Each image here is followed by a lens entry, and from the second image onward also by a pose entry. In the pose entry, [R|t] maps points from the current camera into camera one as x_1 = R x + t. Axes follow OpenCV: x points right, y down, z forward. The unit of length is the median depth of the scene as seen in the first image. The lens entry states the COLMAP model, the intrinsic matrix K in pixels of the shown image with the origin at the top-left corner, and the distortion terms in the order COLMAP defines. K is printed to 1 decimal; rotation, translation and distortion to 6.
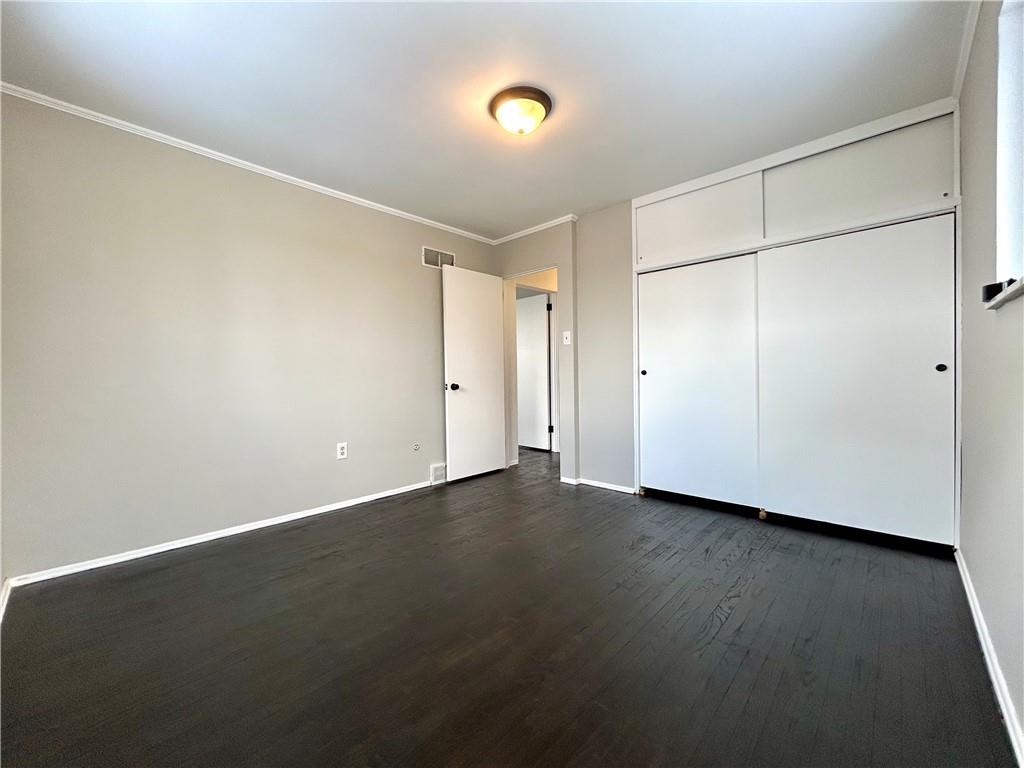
lens RADIAL K [[417.0, 0, 508.1], [0, 417.0, 382.7], [0, 0, 1]] dist [0.004001, -0.000317]
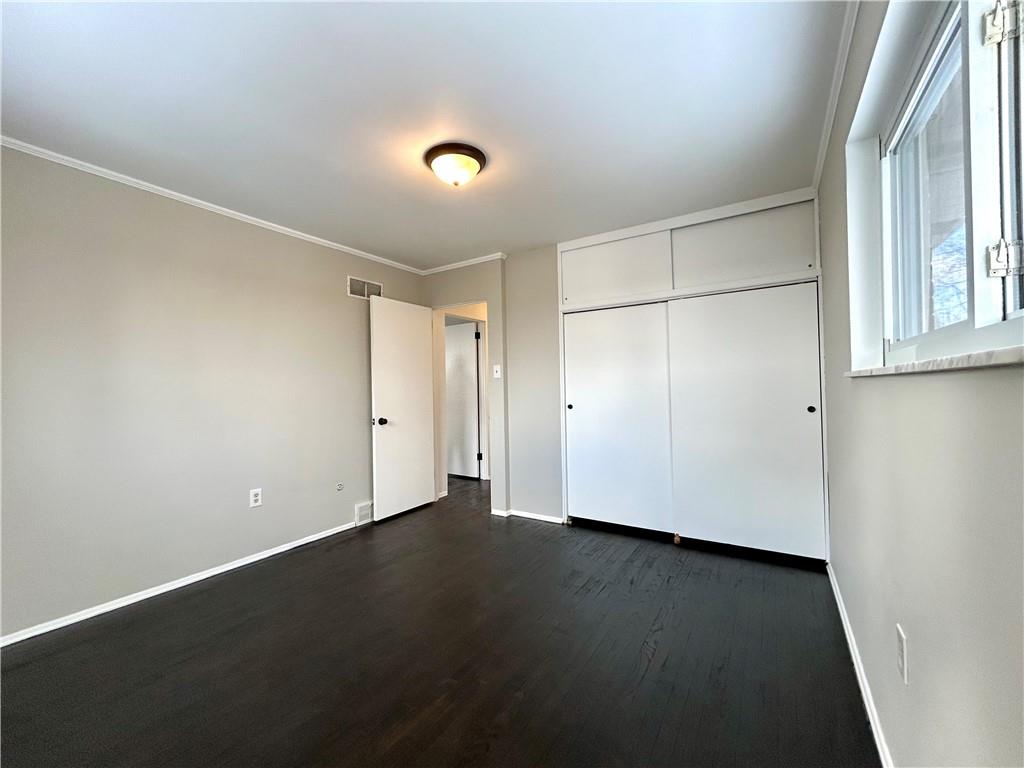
lens RADIAL K [[417.0, 0, 509.2], [0, 417.0, 382.8], [0, 0, 1]] dist [0.004001, -0.000317]
pose [[0.982875, -0.000831, 0.184274, -0.022439], [0.007153, 0.999408, -0.033642, -0.057738], [-0.184137, 0.034384, 0.982299, -0.008286]]
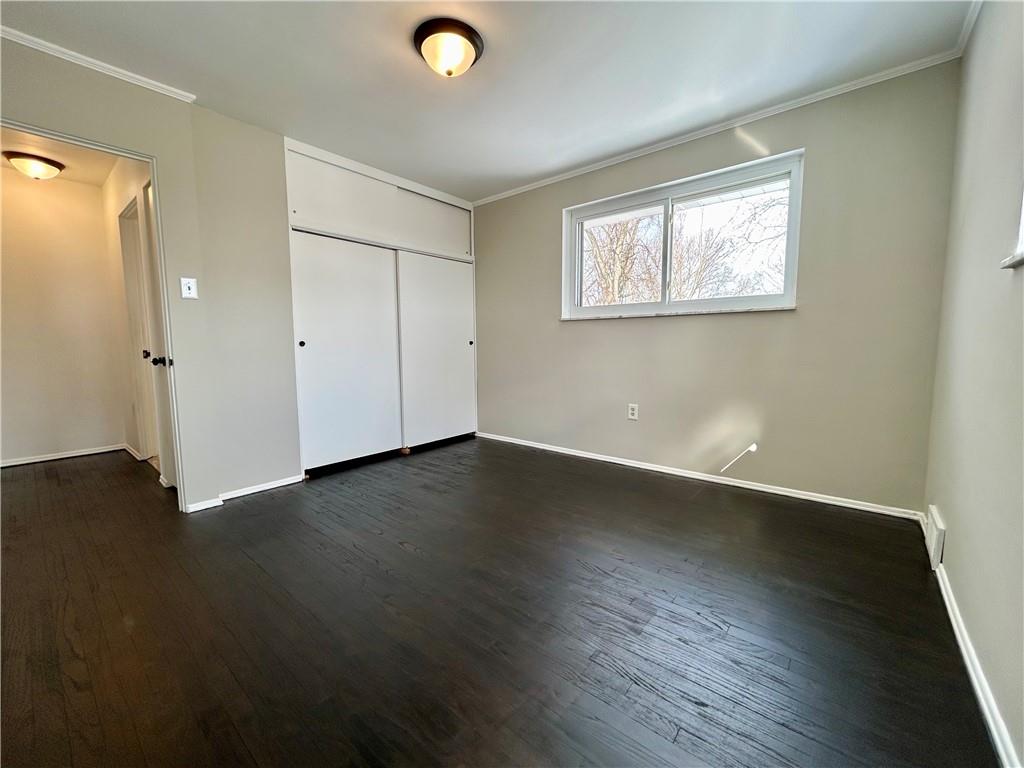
lens RADIAL K [[417.0, 0, 509.3], [0, 417.0, 386.0], [0, 0, 1]] dist [0.004001, -0.000317]
pose [[-0.064613, -0.086812, 0.994127, -0.693143], [0.023955, 0.995787, 0.088514, -0.003179], [-0.997623, 0.029533, -0.062261, 0.707303]]
